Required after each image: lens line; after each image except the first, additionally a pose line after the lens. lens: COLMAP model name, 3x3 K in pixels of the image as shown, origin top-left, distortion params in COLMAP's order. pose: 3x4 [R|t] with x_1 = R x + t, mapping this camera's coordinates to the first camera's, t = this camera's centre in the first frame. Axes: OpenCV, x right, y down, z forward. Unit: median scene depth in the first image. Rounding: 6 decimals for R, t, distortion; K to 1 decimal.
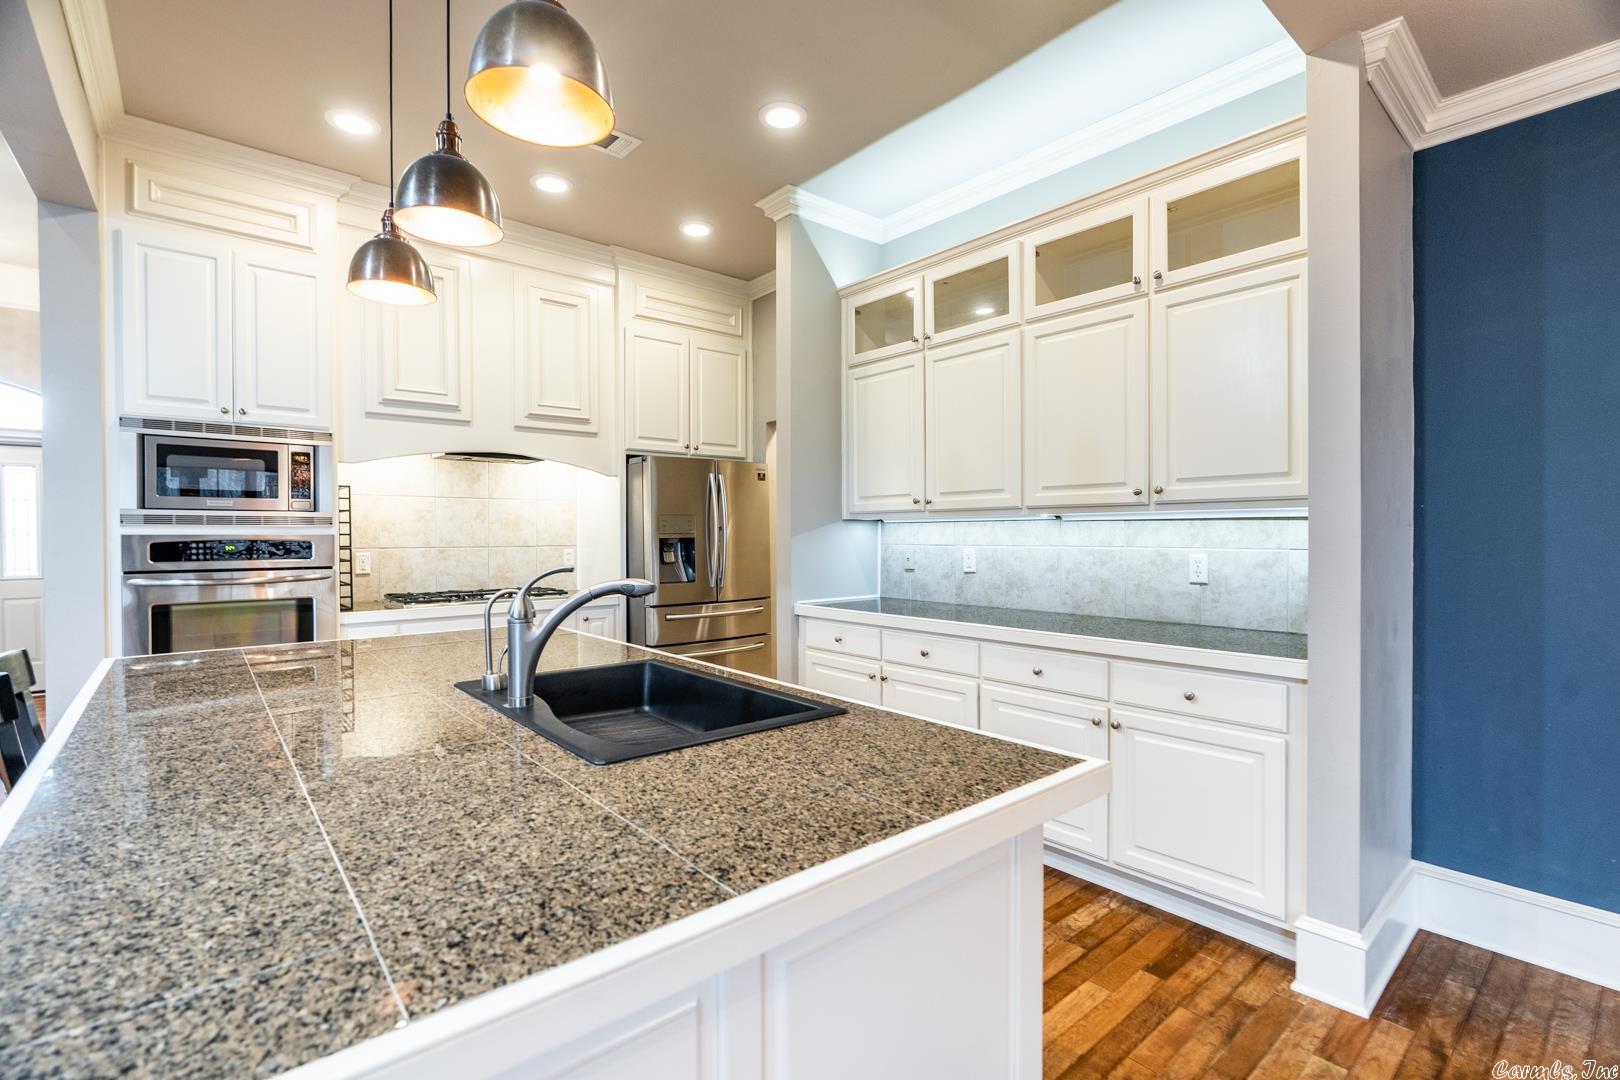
lens RADIAL K [[736.8, 0, 806.8], [0, 736.8, 538.6], [0, 0, 1]] dist [-0.004587, -0.000132]
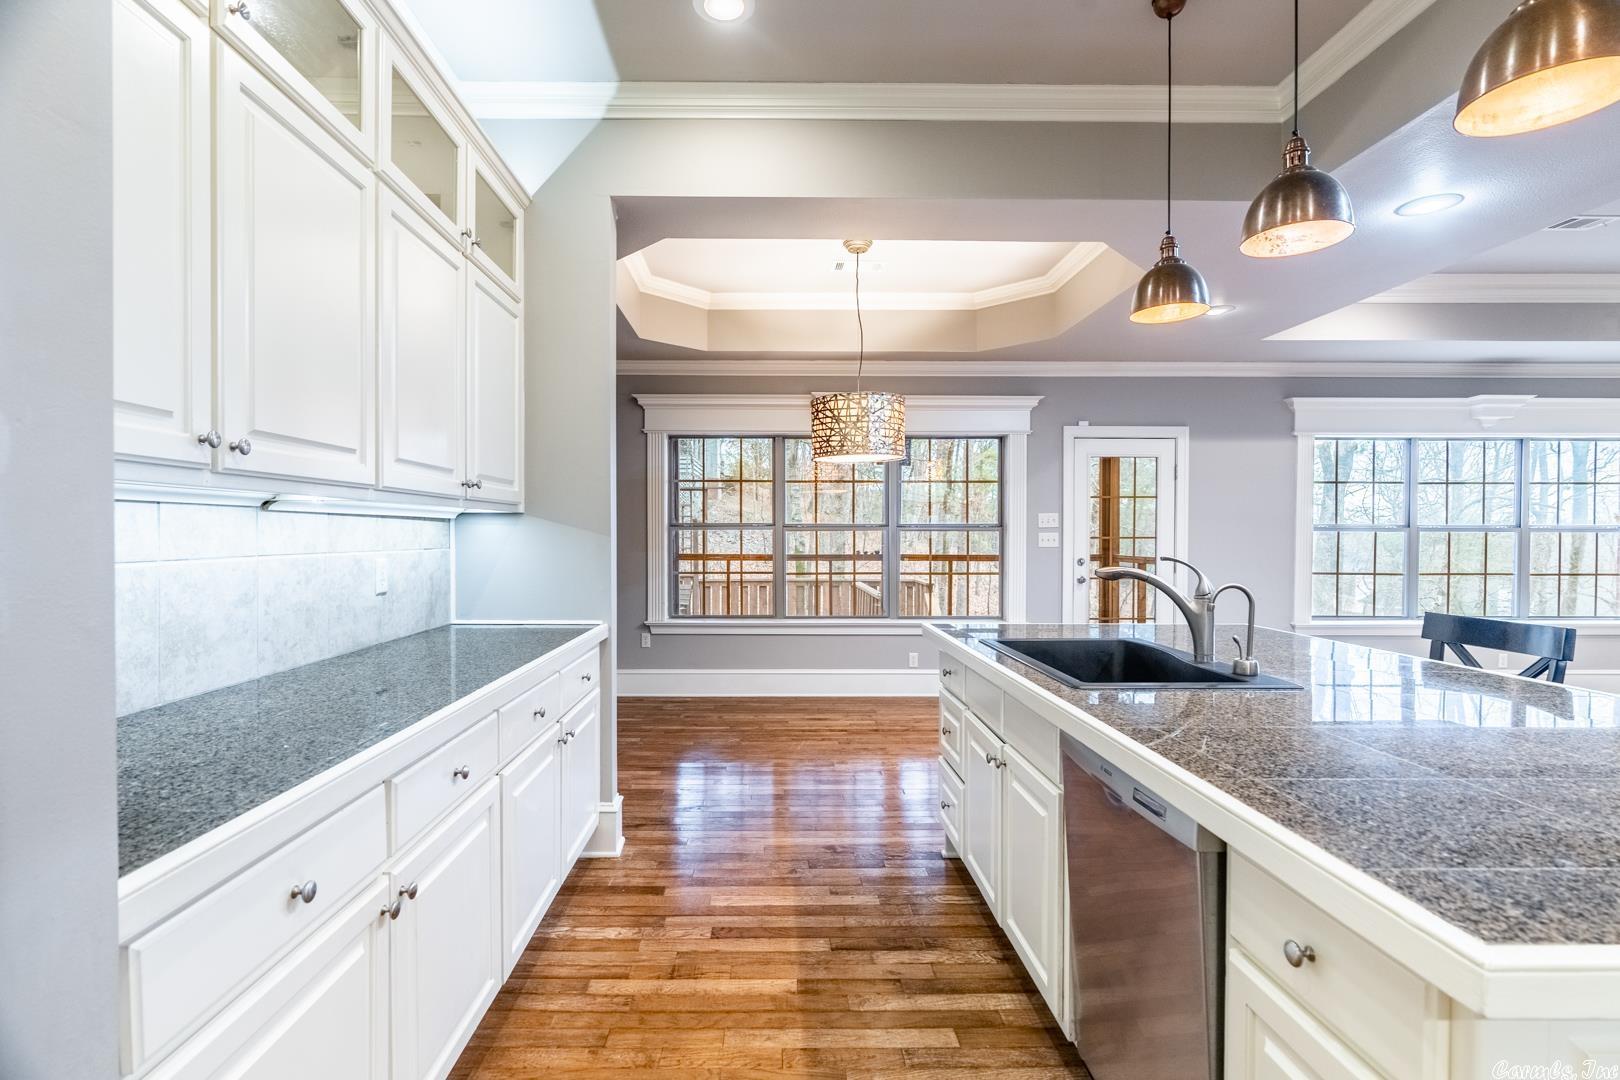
lens RADIAL K [[756.7, 0, 766.3], [0, 756.7, 543.6], [0, 0, 1]] dist [-0.018132, -0.000025]
pose [[-0.758009, -0.006805, 0.652209, -0.302303], [0.006243, 0.999824, 0.017687, -0.006682], [-0.652214, 0.017479, -0.757833, 1.160193]]
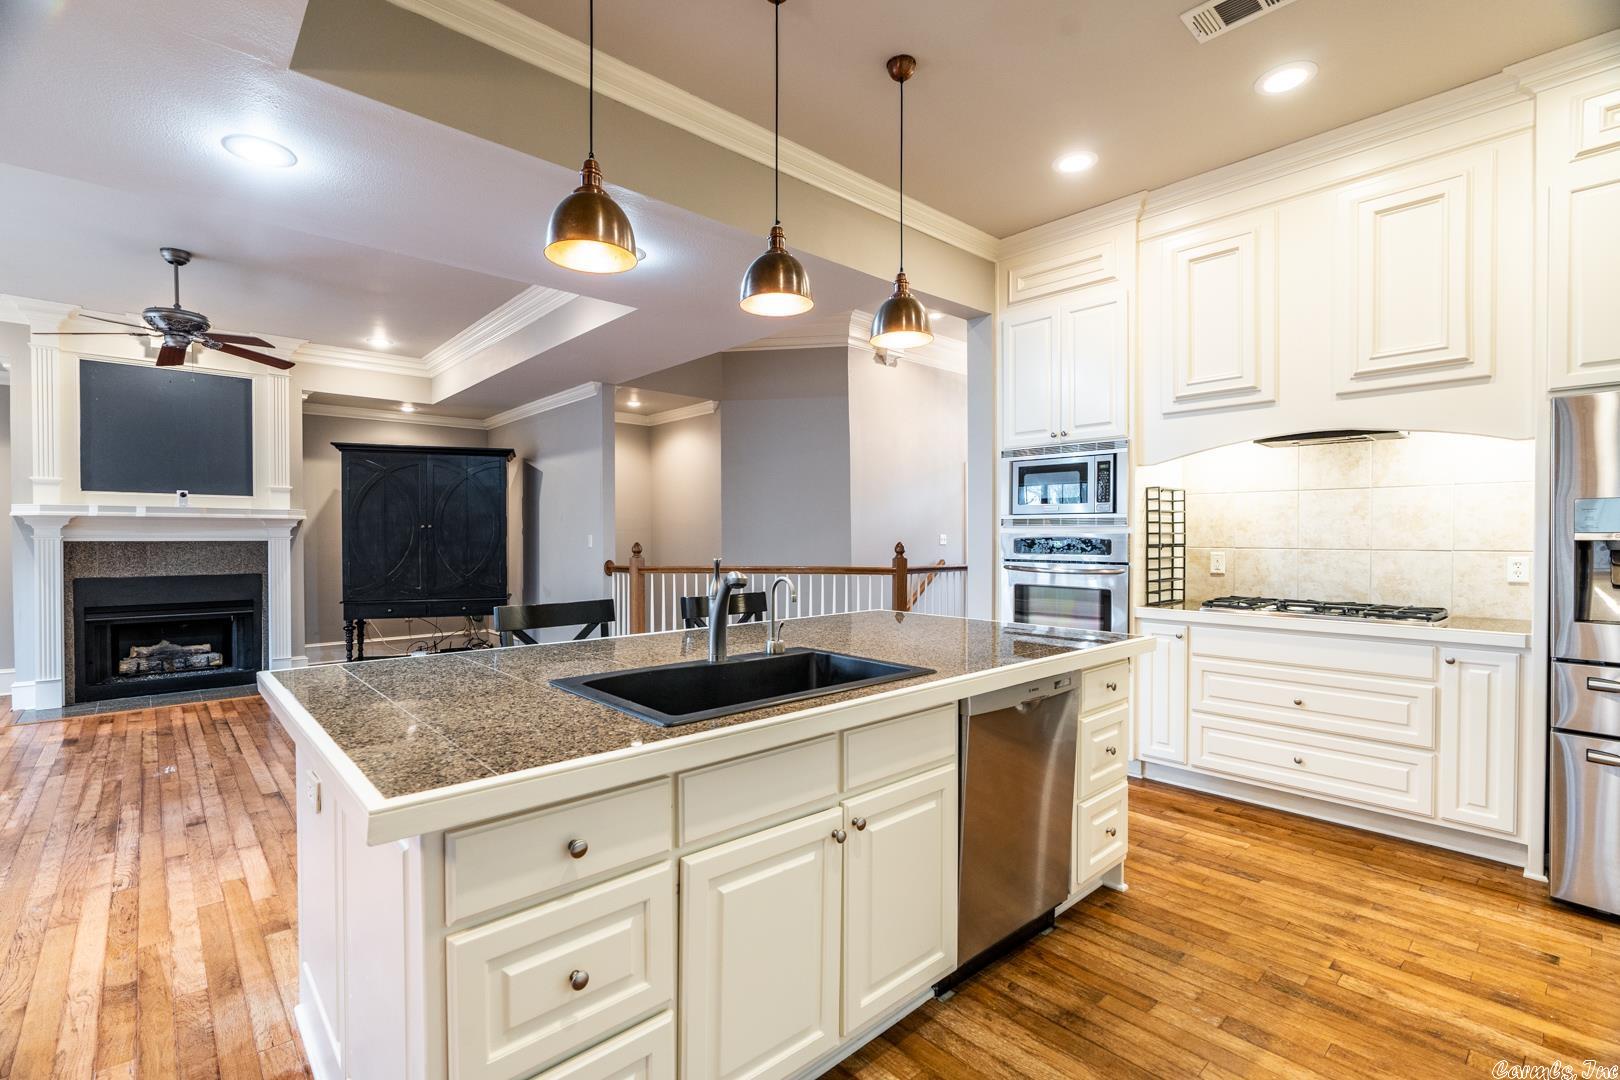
lens RADIAL K [[726.6, 0, 804.0], [0, 726.6, 545.2], [0, 0, 1]] dist [-0.005922, 0.000264]
pose [[0.029566, 0.017160, -0.999416, 0.431009], [-0.006609, 0.999834, 0.016971, -0.003260], [0.999541, 0.006103, 0.029675, 0.511950]]
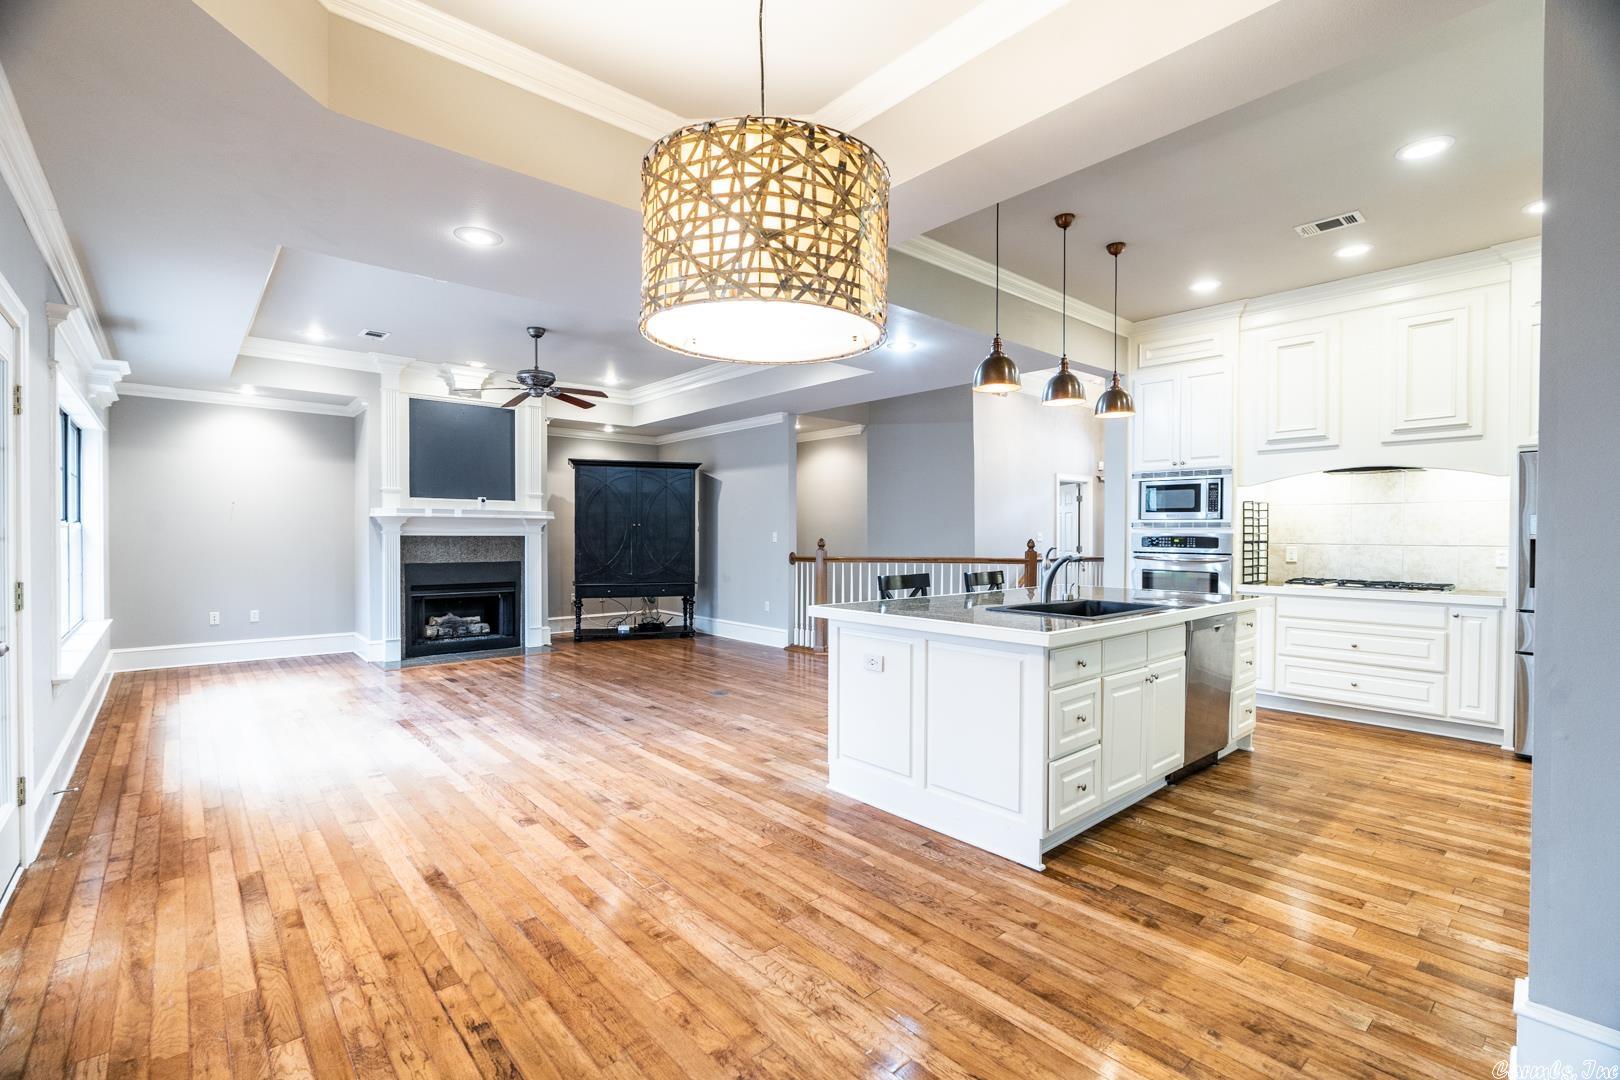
lens RADIAL K [[721.3, 0, 803.8], [0, 721.3, 542.9], [0, 0, 1]] dist [-0.005006, -0.000170]
pose [[0.009453, 0.018399, -0.999786, 0.920104], [-0.010595, 0.999776, 0.018298, -0.003845], [0.999899, 0.010420, 0.009645, 0.077852]]
